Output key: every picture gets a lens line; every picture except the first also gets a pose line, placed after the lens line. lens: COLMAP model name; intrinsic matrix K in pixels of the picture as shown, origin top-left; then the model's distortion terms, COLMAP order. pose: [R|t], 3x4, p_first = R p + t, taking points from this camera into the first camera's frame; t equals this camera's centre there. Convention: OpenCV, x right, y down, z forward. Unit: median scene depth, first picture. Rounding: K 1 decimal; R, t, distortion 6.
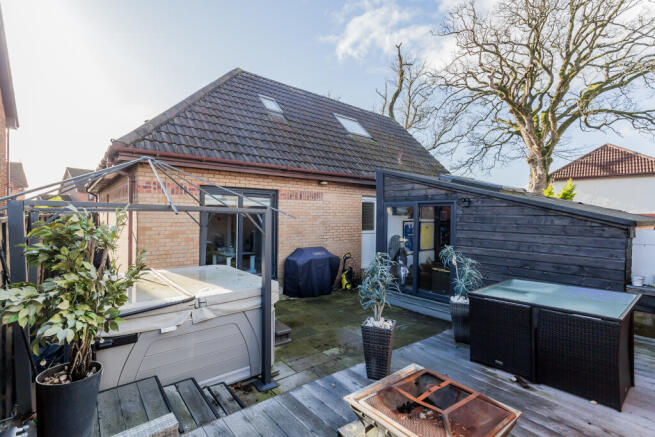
lens RADIAL K [[314.6, 0, 327.4], [0, 314.6, 214.6], [0, 0, 1]] dist [-0.002245, -0.000328]
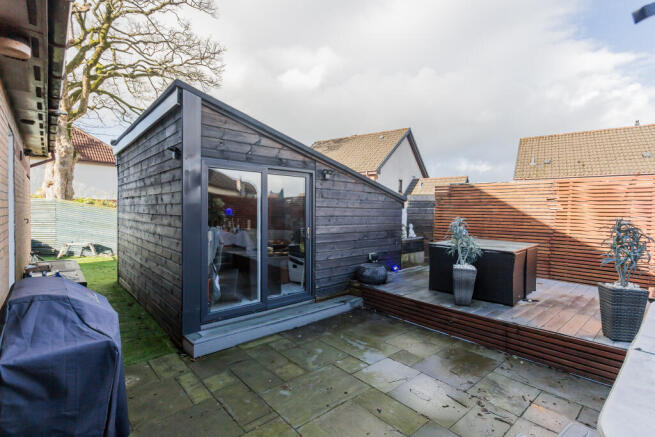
lens RADIAL K [[314.6, 0, 327.4], [0, 314.6, 214.6], [0, 0, 1]] dist [-0.002245, -0.000328]
pose [[-0.040012, -0.024769, 0.998892, -0.385484], [-0.010647, 0.999647, 0.024361, 0.044251], [-0.999142, -0.009660, -0.040261, 0.930886]]
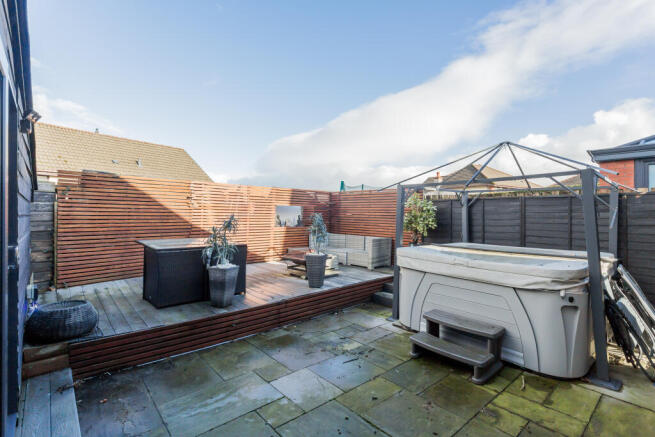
lens RADIAL K [[314.6, 0, 327.4], [0, 314.6, 214.6], [0, 0, 1]] dist [-0.002245, -0.000328]
pose [[-0.999087, -0.016200, -0.039535, 0.081110], [-0.016287, 0.999866, 0.001878, 0.059527], [0.039499, 0.002520, -0.999216, 1.254019]]
